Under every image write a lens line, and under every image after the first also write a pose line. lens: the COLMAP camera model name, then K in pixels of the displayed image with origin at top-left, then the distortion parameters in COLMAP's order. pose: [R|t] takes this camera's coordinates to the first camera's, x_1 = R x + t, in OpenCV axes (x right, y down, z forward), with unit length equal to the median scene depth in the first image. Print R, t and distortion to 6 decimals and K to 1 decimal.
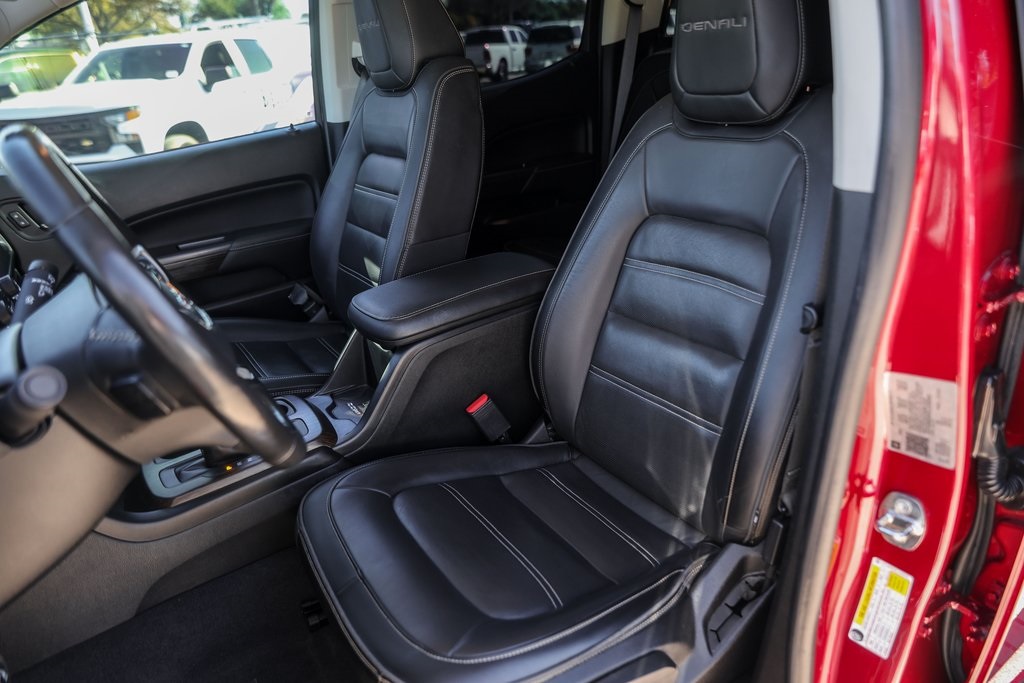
lens RADIAL K [[681.0, 0, 514.7], [0, 681.0, 339.2], [0, 0, 1]] dist [-0.020904, 0.005536]
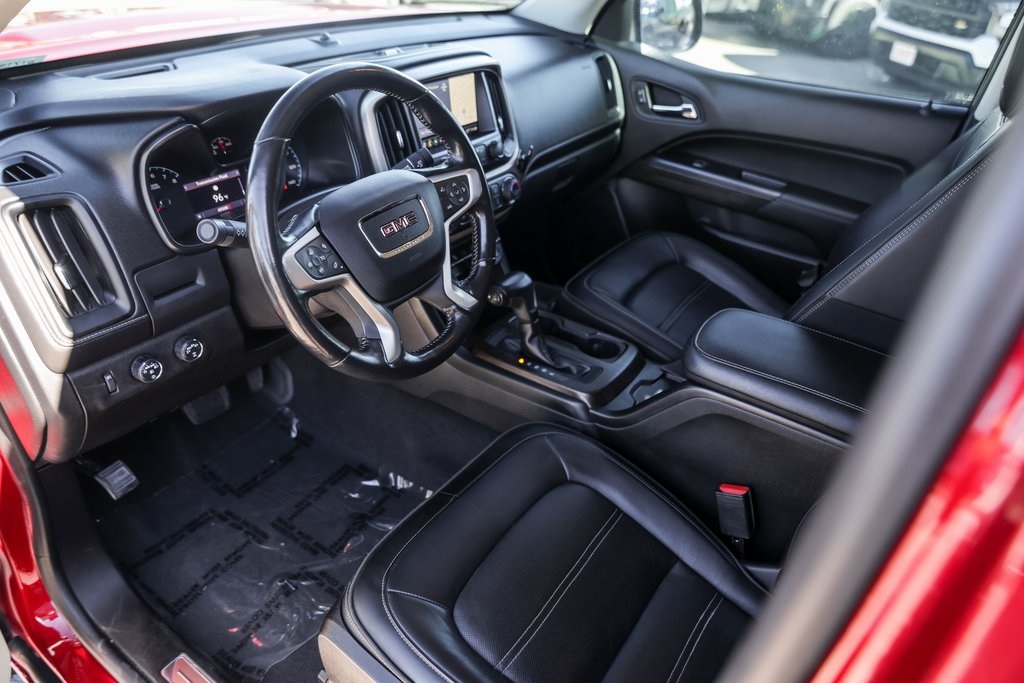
lens RADIAL K [[681.0, 0, 514.7], [0, 681.0, 339.2], [0, 0, 1]] dist [-0.020904, 0.005536]
pose [[0.373262, 0.600150, -0.707458, 0.334392], [-0.467639, 0.780320, 0.415229, -0.278781], [0.801242, 0.175846, 0.571917, 0.254822]]
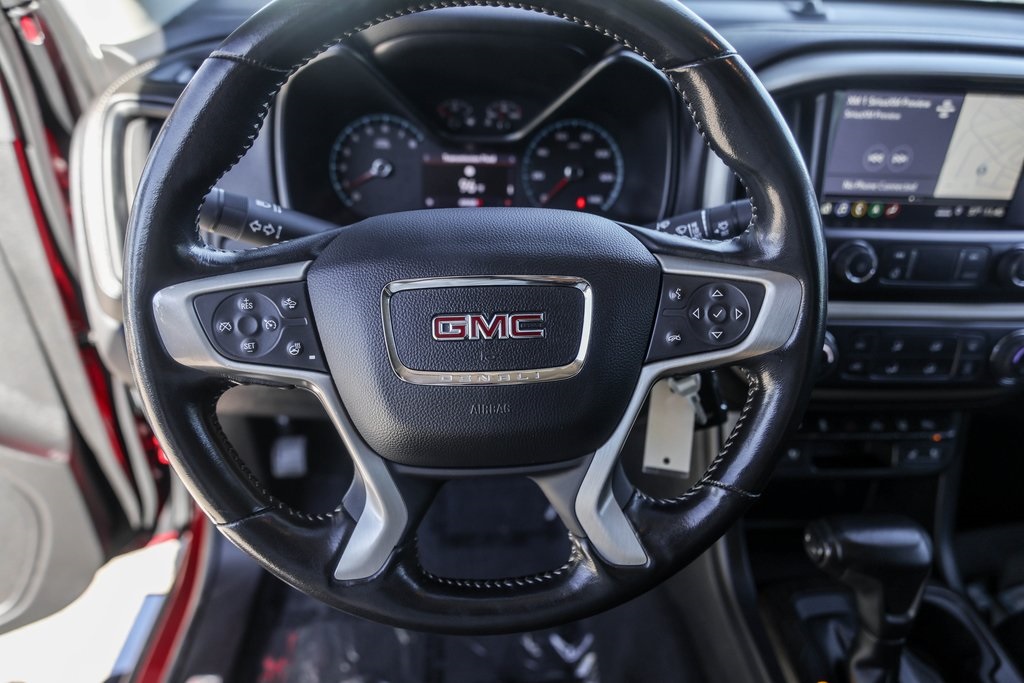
lens RADIAL K [[660.0, 0, 511.8], [0, 660.0, 343.3], [0, 0, 1]] dist [-0.017901, 0.002865]
pose [[-0.505201, 0.543801, -0.670114, -0.069484], [-0.349685, 0.580901, 0.735033, -0.241687], [0.788982, 0.605668, -0.103313, 0.574620]]
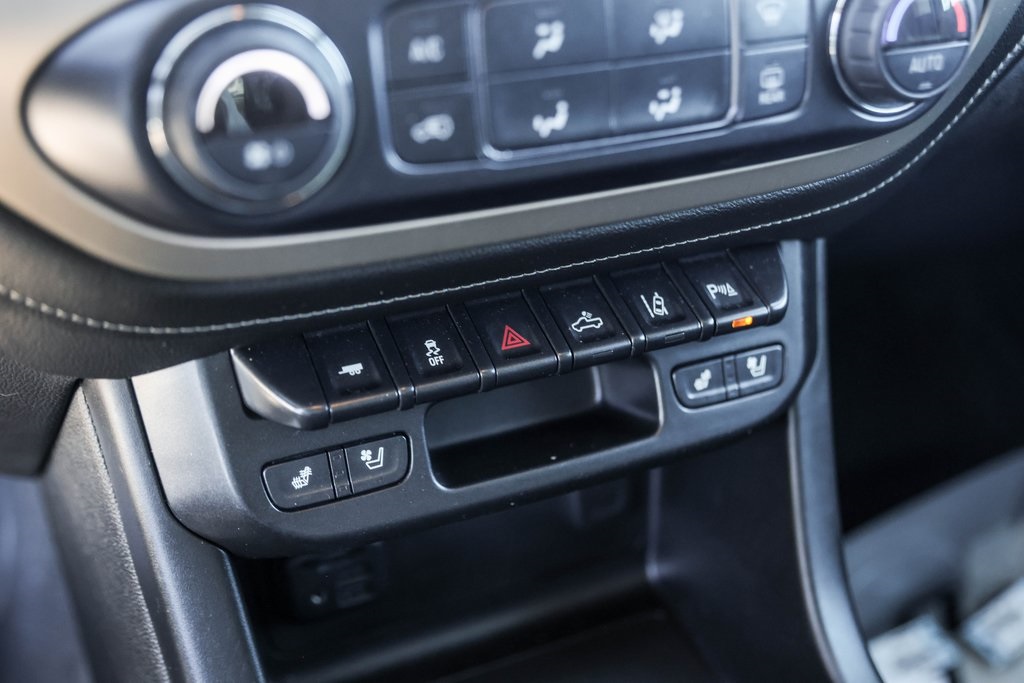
lens RADIAL K [[1149.9, 0, 512.0], [0, 1149.9, 341.5], [0, 0, 1]] dist [-0.004475, -0.003139]
pose [[-0.166718, 0.637983, -0.751787, -0.296080], [-0.438561, 0.634905, 0.636050, -0.102995], [0.883102, 0.435746, 0.173944, 0.724239]]
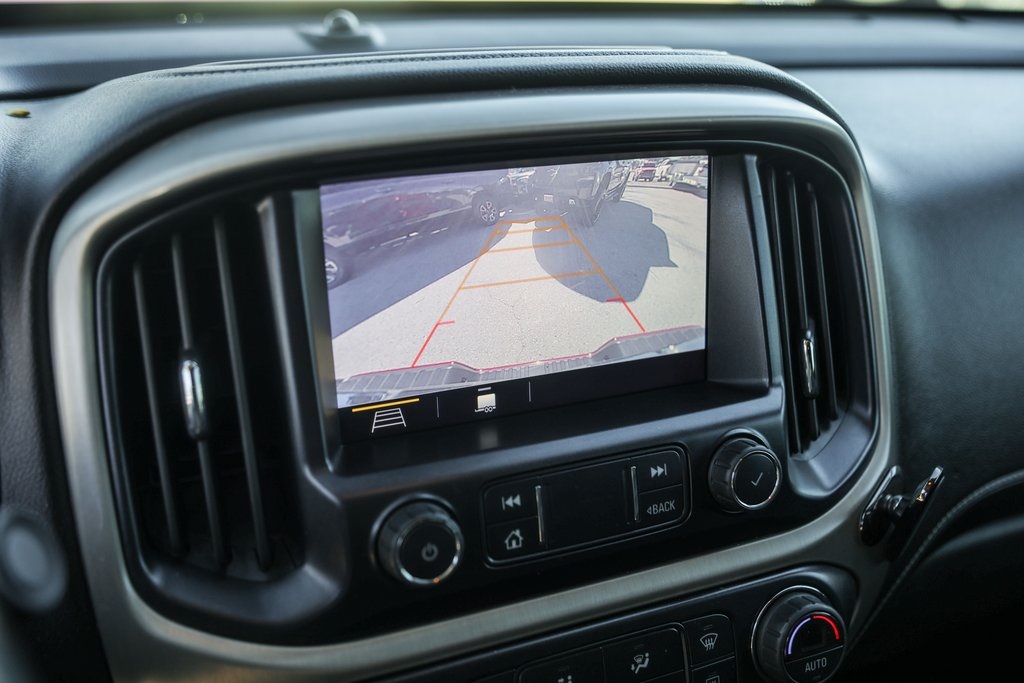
lens RADIAL K [[1018.2, 0, 510.6], [0, 1018.2, 344.7], [0, 0, 1]] dist [-0.002688, 0.008369]
pose [[-0.167849, 0.462396, -0.870642, -0.277370], [-0.406989, 0.771890, 0.488411, -0.237360], [0.897879, 0.436321, 0.058629, 0.660141]]
